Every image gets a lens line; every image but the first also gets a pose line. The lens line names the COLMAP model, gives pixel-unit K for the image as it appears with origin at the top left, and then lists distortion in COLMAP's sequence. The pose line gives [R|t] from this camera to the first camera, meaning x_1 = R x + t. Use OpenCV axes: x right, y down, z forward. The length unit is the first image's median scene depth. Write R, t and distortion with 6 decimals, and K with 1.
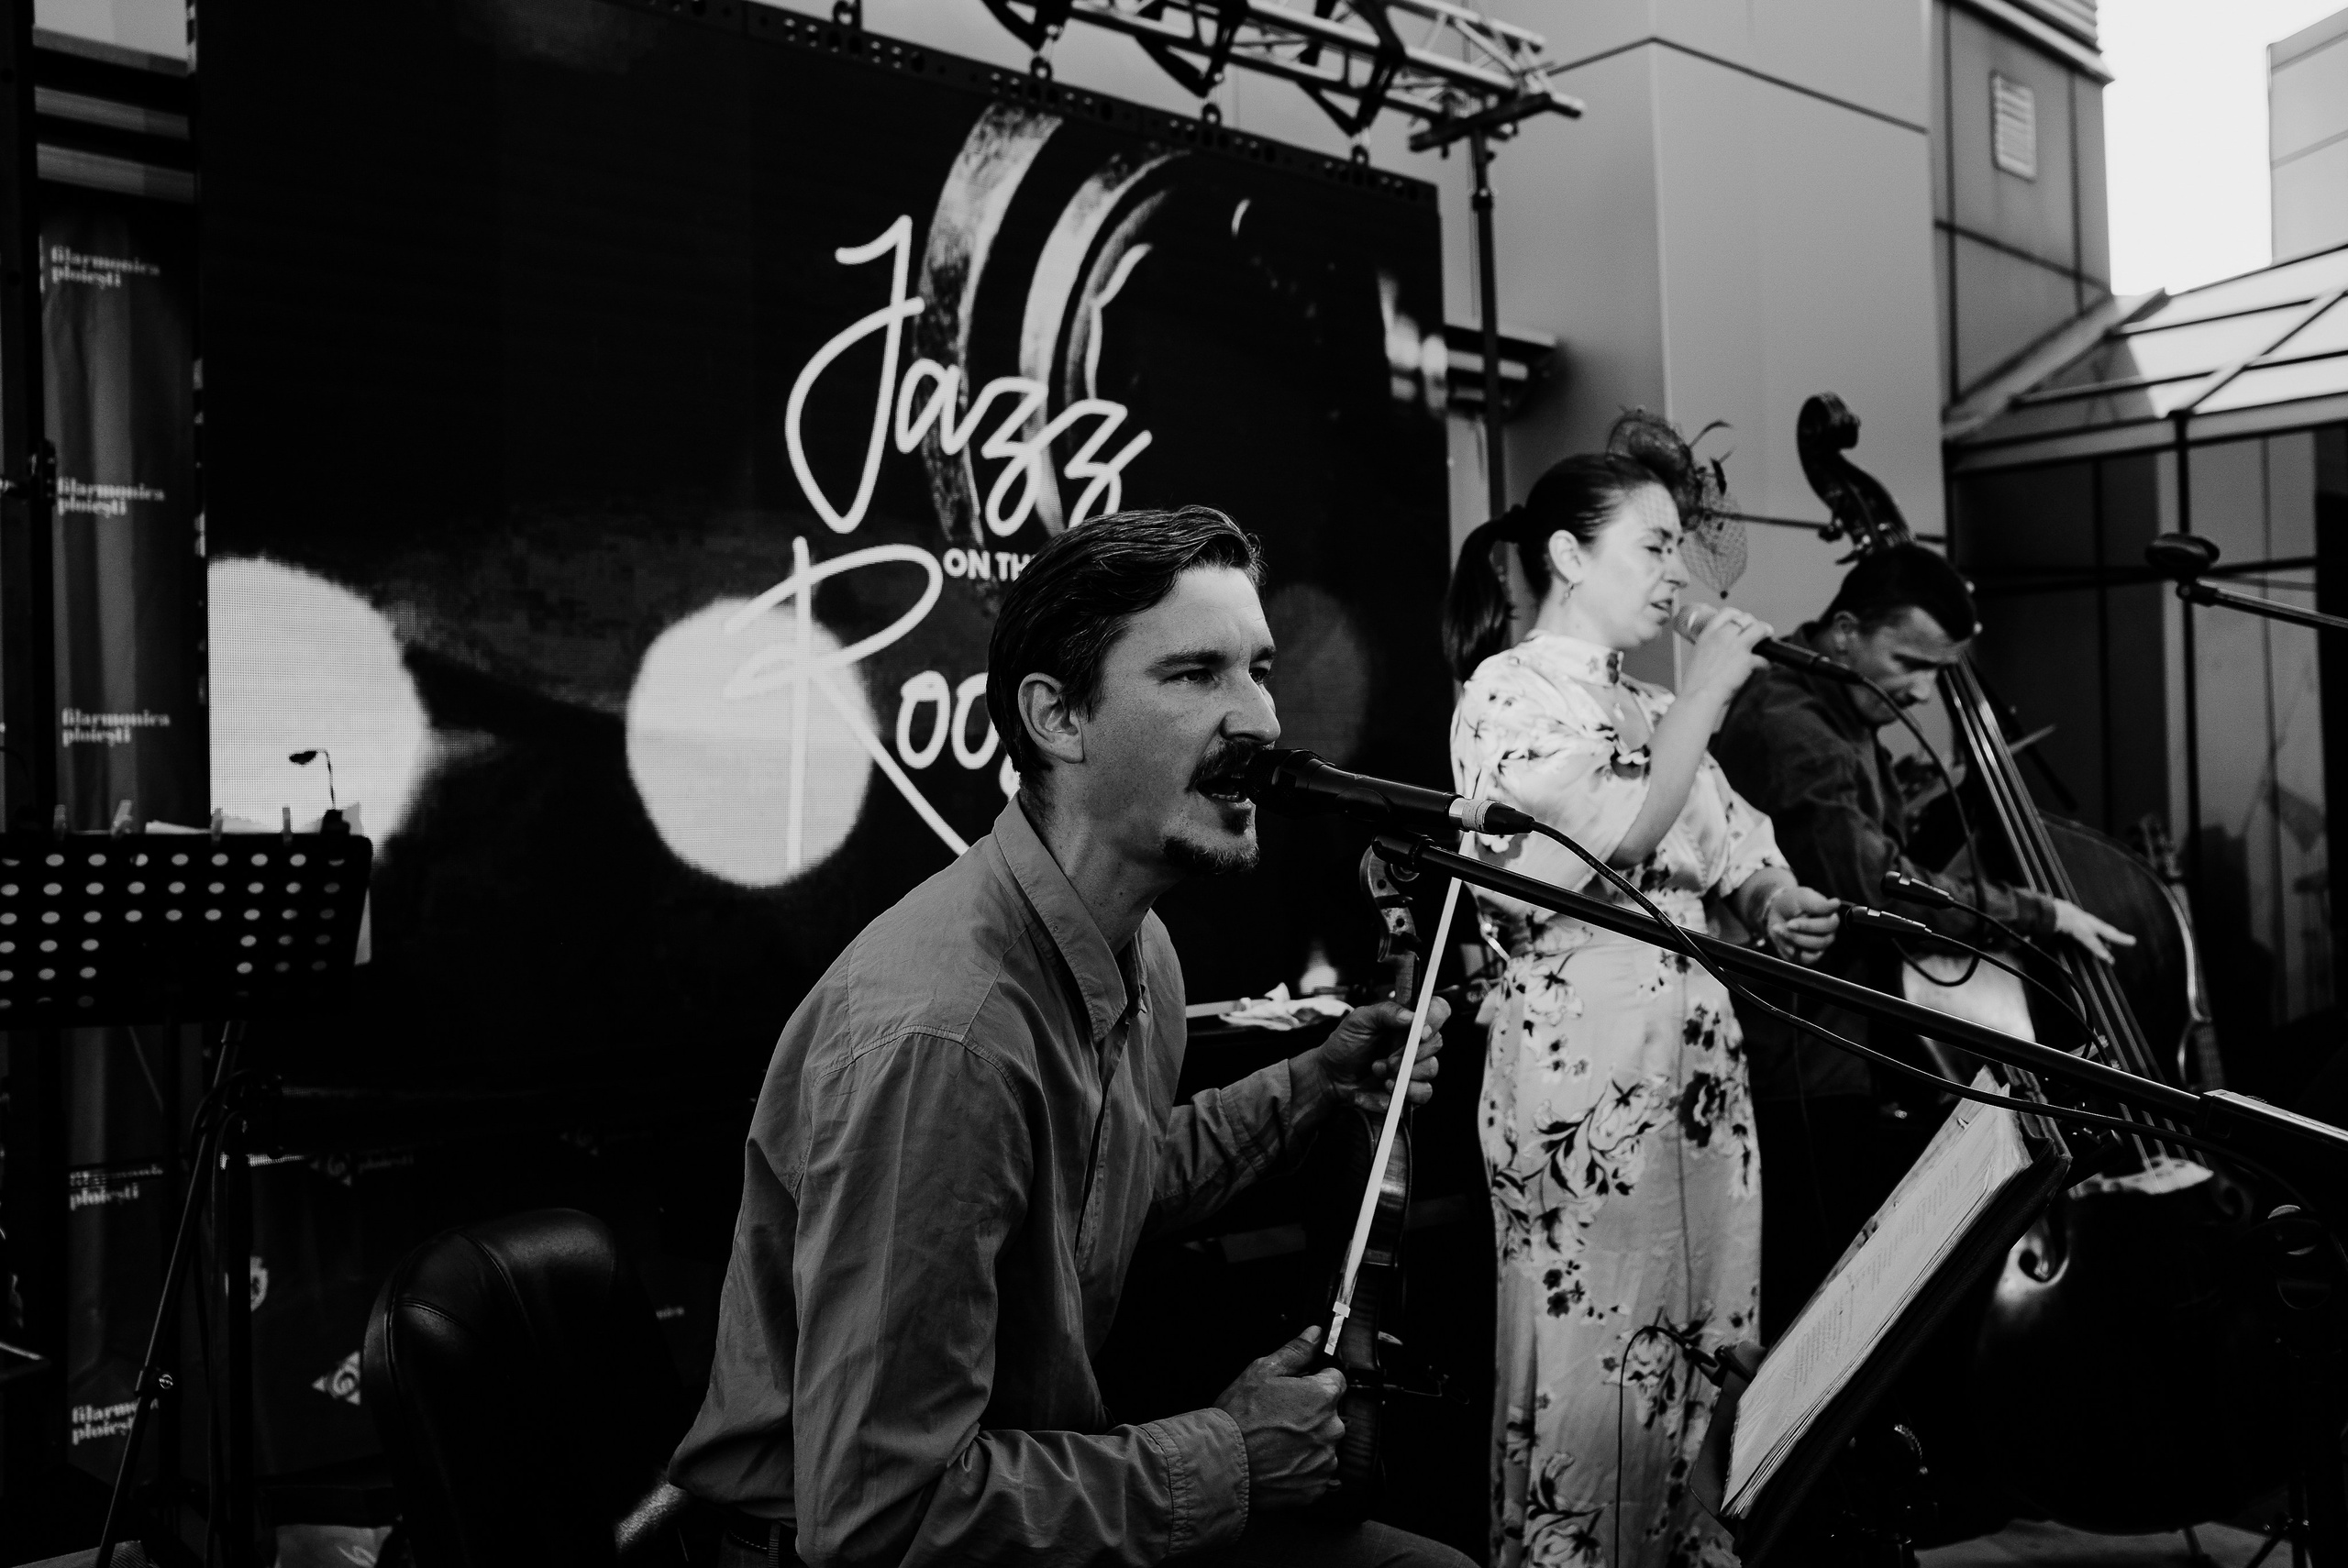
lens RADIAL K [[2210.2, 0, 1186.5], [0, 2210.2, 744.7], [0, 0, 1]] dist [0.011415, 0.000000]
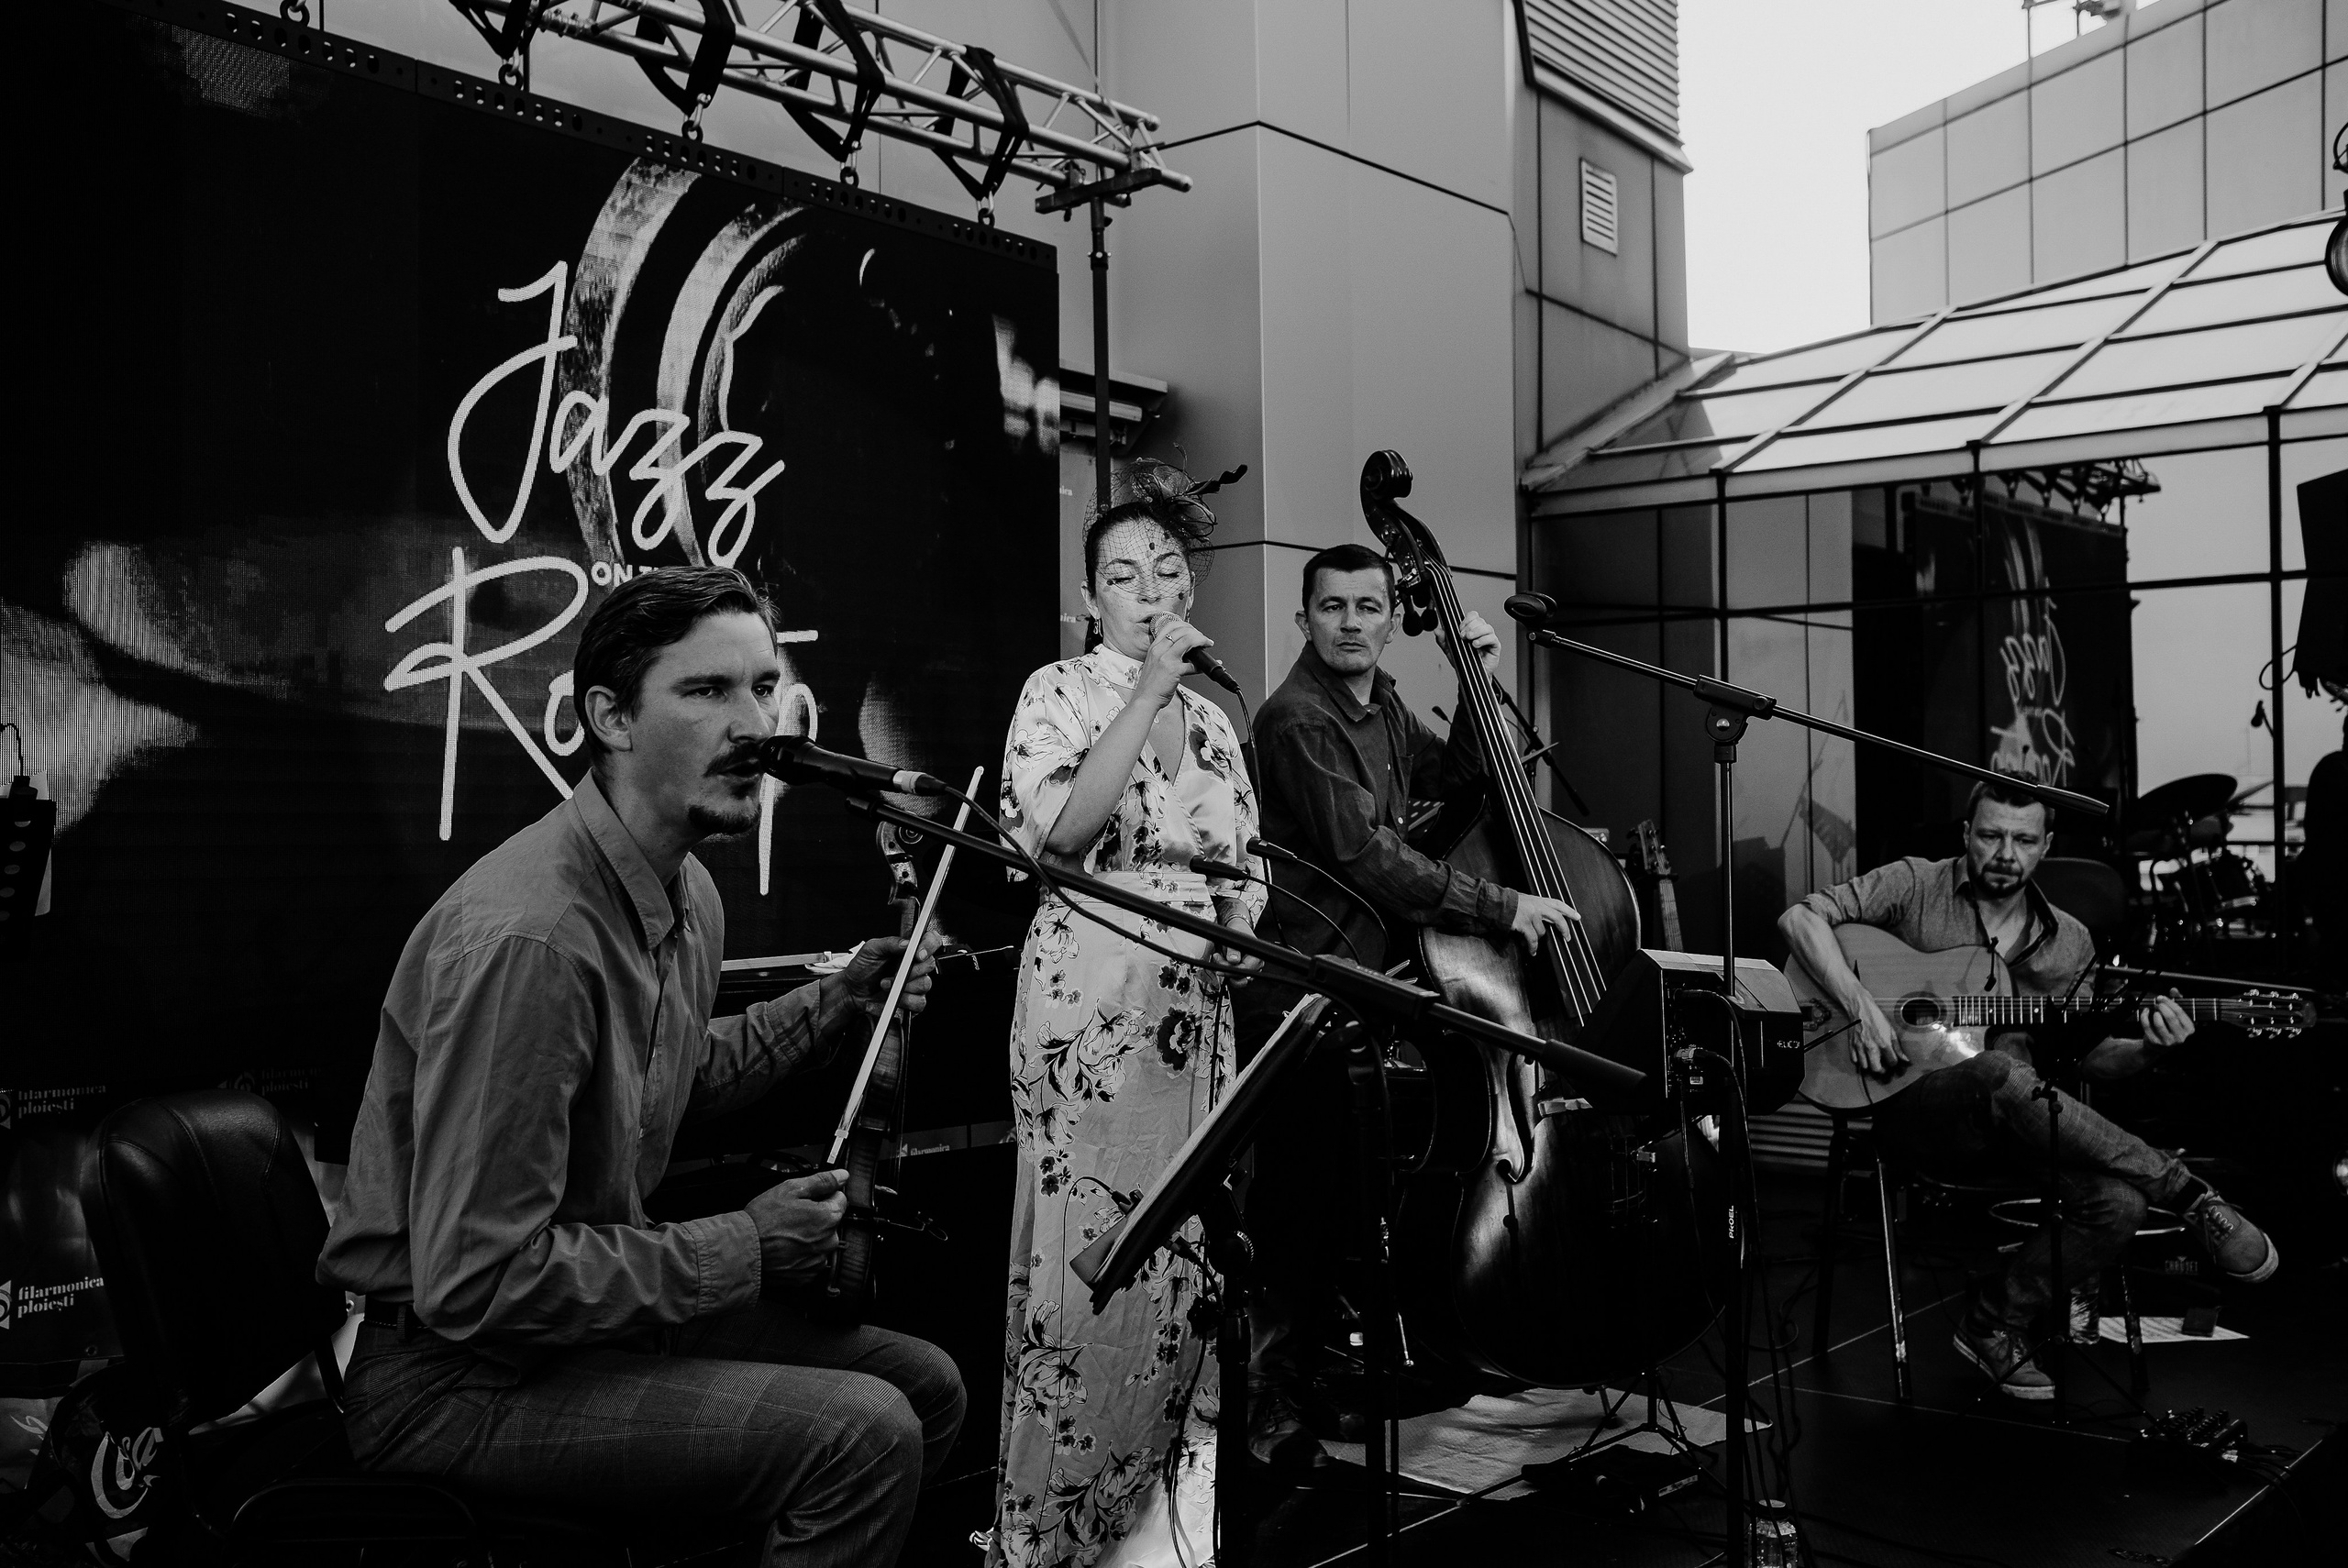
lens RADIAL K [[2210.2, 0, 1160.3], [0, 2210.2, 769.7], [0, 0, 1]] dist [0.011415, 0.000000]
pose [[0.991533, 0.023056, 0.127794, 0.035485], [-0.024214, 0.999679, 0.007519, 0.002029], [-0.127579, -0.010550, 0.991772, -0.148699]]
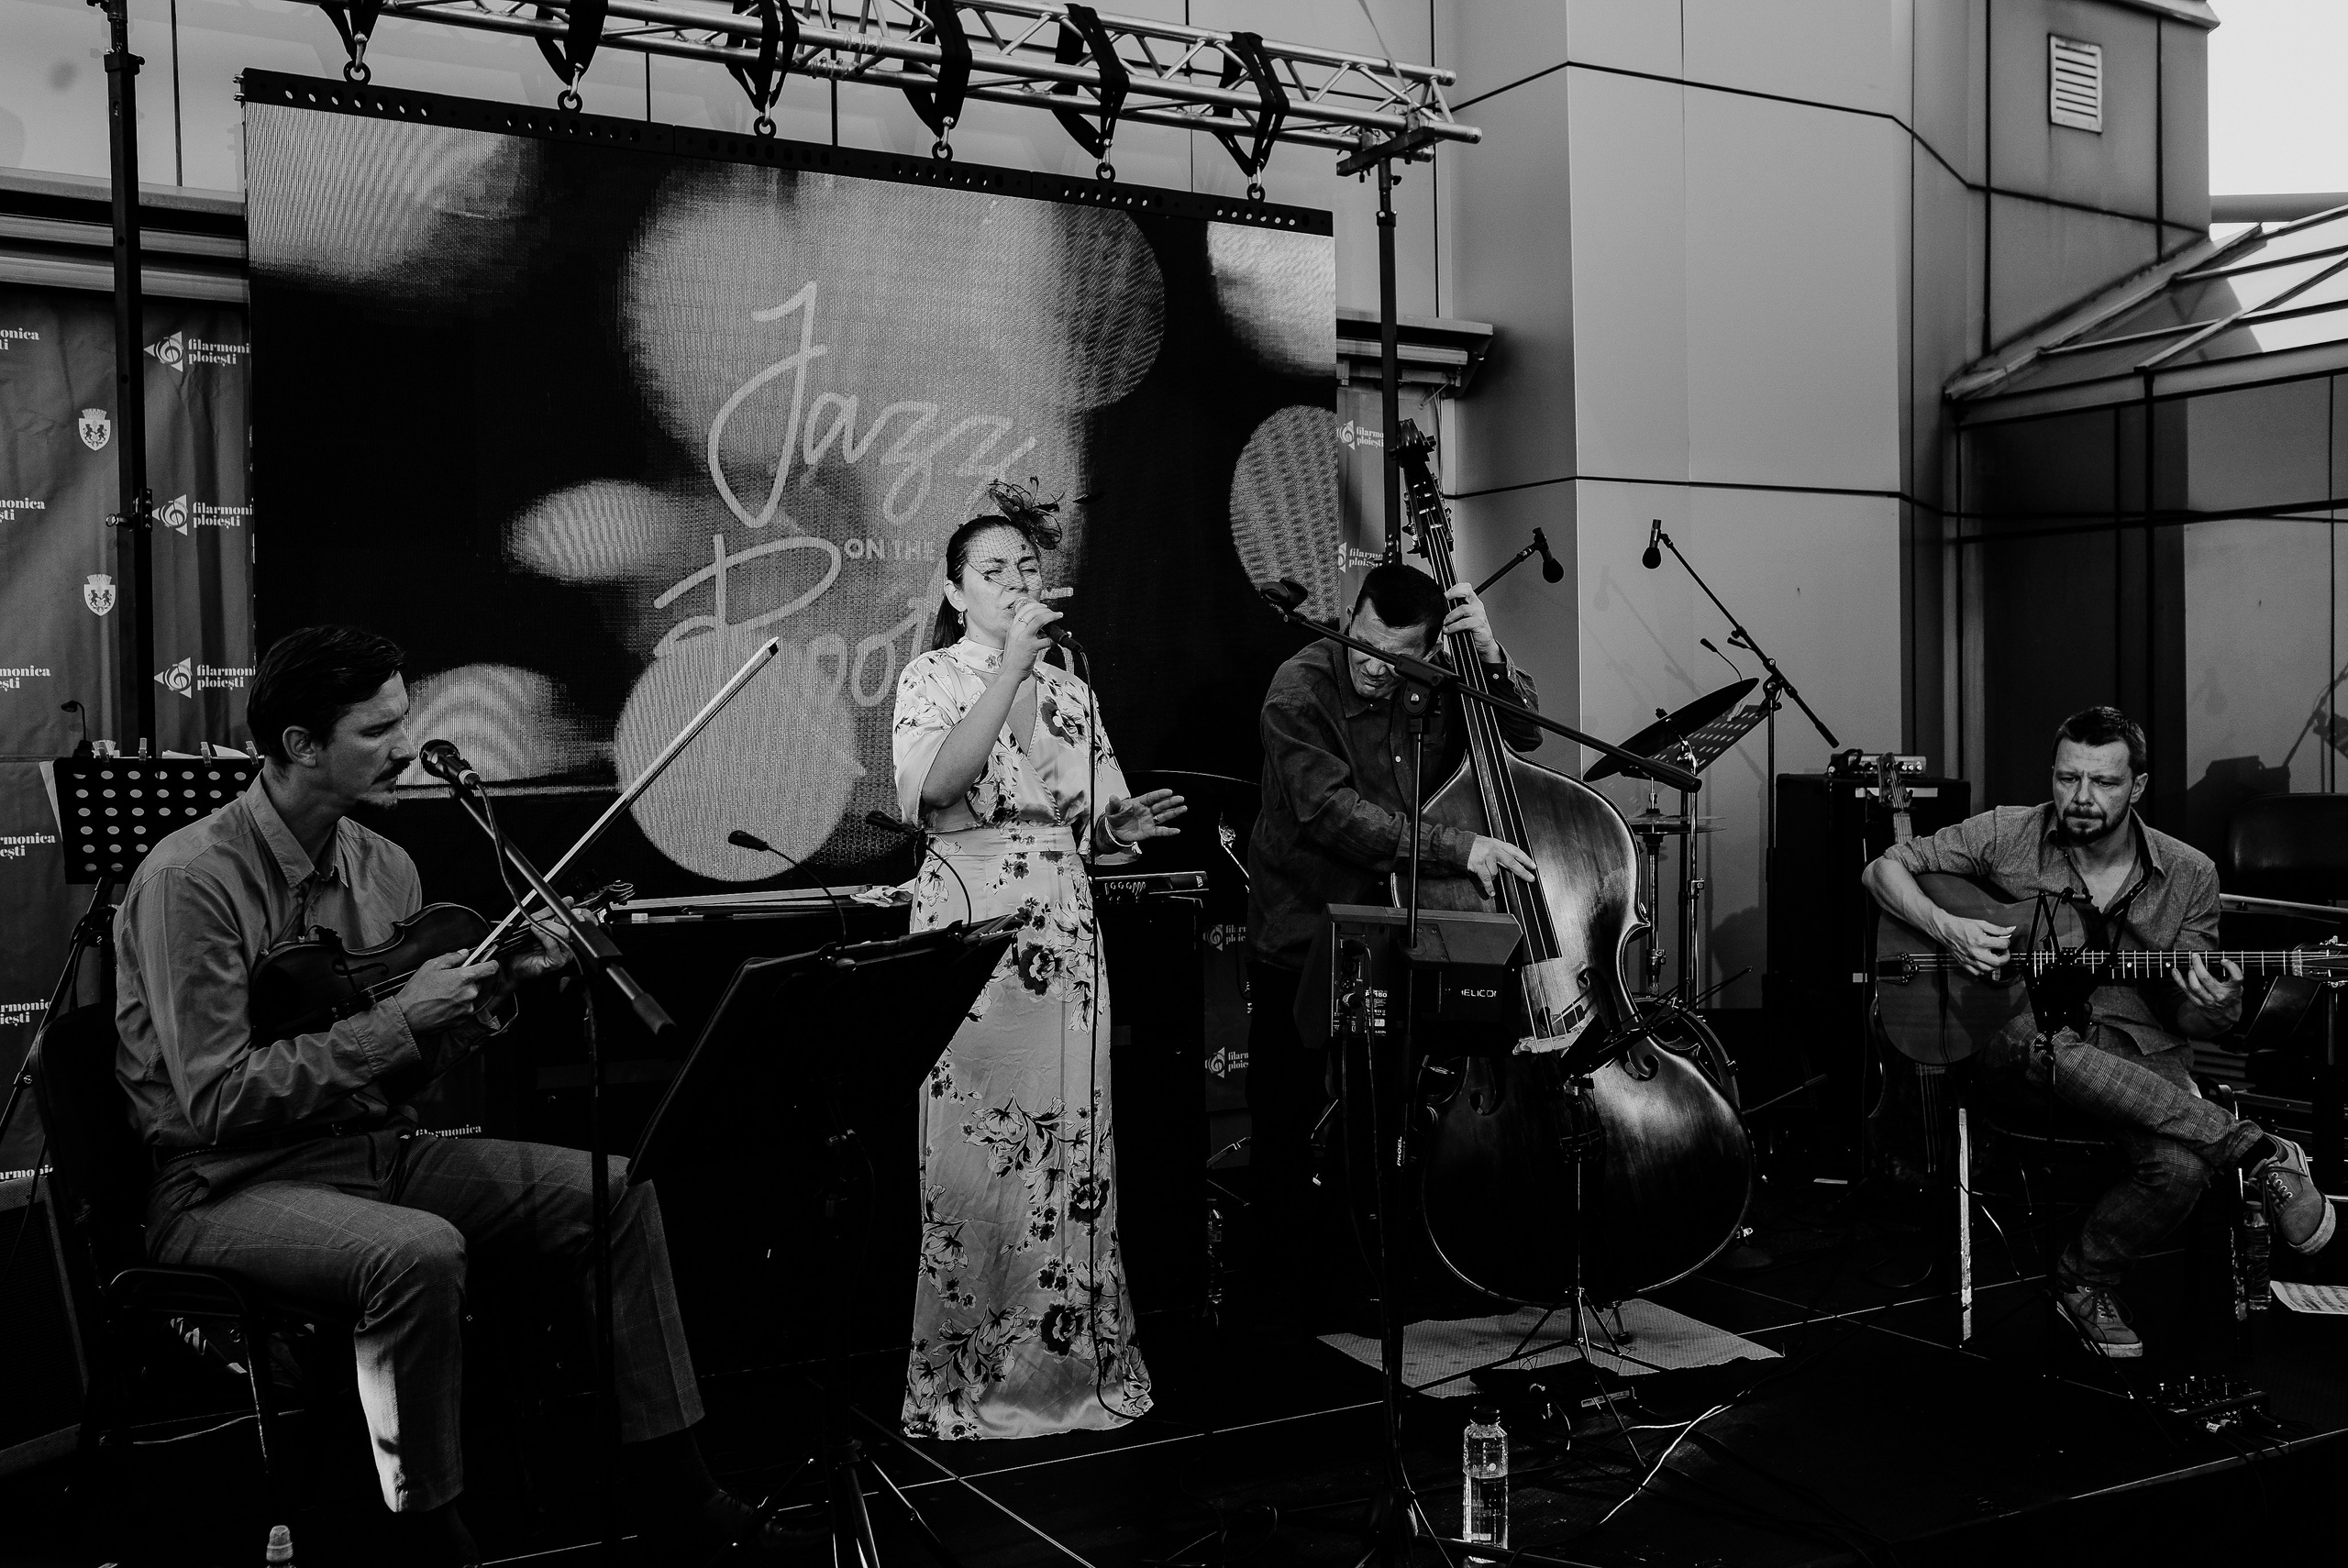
lens RADIAL K [[2210.2, 0, 1208.0], [0, 2210.2, 786.4], [0, 0, 1]] dist [0.011415, 0.000000]
pose [[0.978080, 0.018451, -0.207413, 0.374964], [-0.004814, 0.997804, 0.066058, -0.029618], [0.208176, -0.063612, 0.976021, -0.239368]]
